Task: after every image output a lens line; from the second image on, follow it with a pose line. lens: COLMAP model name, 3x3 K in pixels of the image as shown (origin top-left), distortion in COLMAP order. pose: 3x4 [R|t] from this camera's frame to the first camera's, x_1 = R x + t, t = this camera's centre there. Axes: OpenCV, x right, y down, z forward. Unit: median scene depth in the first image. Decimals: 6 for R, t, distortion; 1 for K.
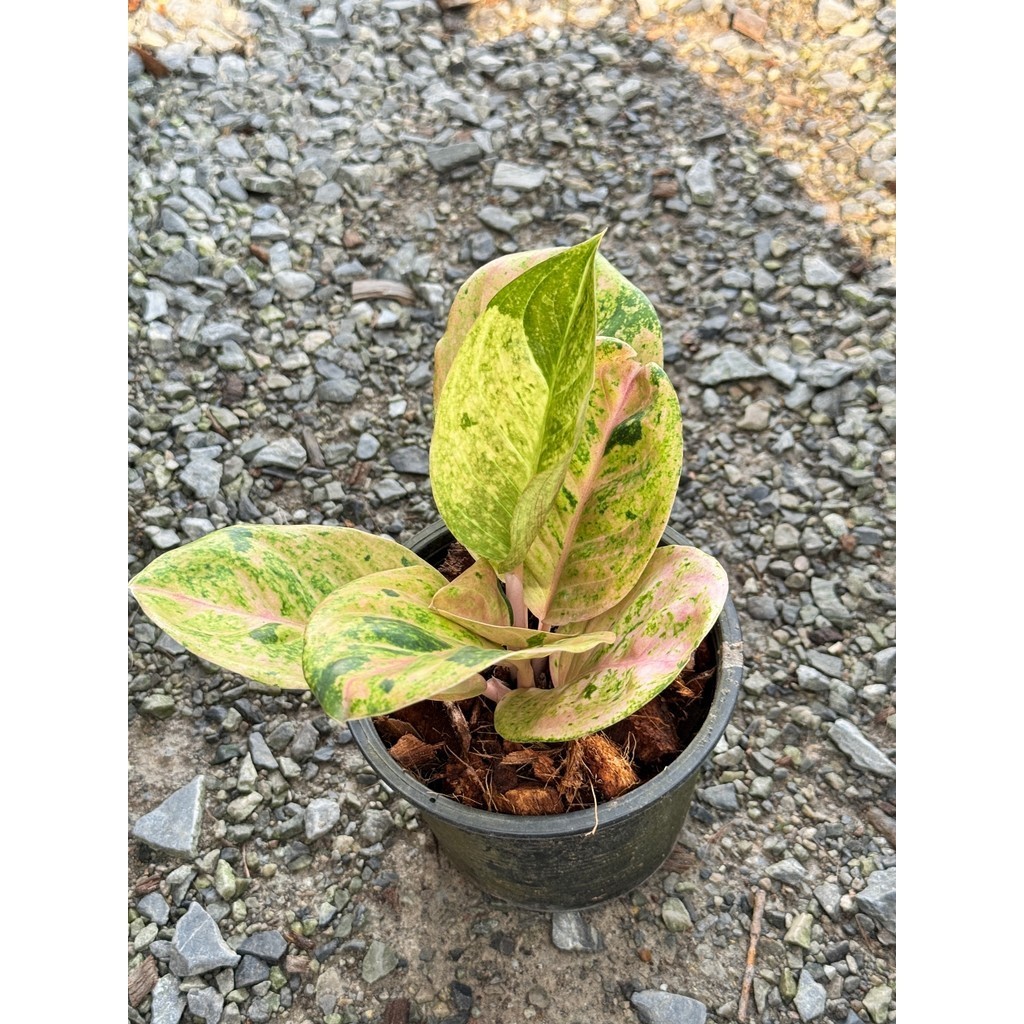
lens RADIAL K [[1348.1, 0, 509.1], [0, 1348.1, 509.0], [0, 0, 1]] dist [0.041860, 0.000000]
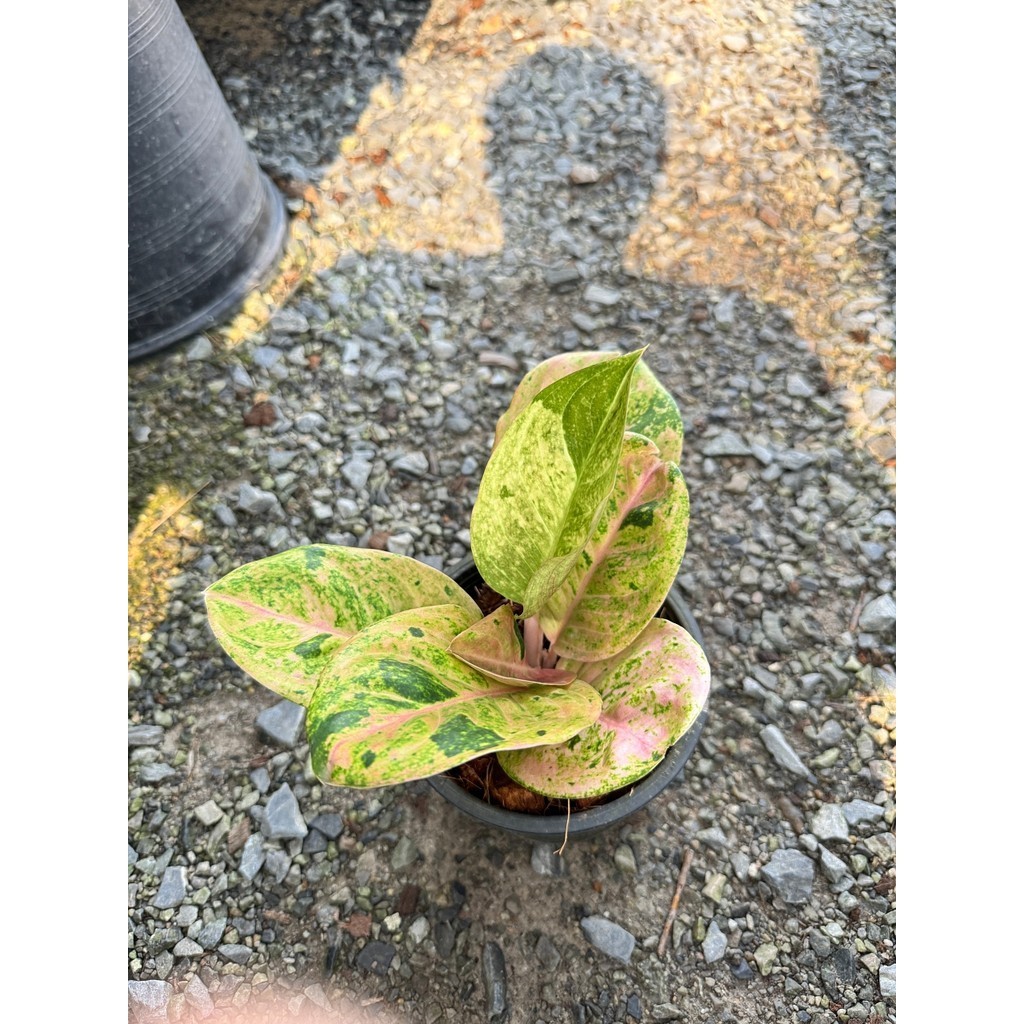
lens RADIAL K [[725.6, 0, 509.0], [0, 725.6, 511.6], [0, 0, 1]] dist [-0.010184, -0.041326]
pose [[0.984556, 0.147265, -0.094675, 0.023437], [-0.142110, 0.988085, 0.059098, -0.059013], [0.102250, -0.044731, 0.993753, 0.253673]]
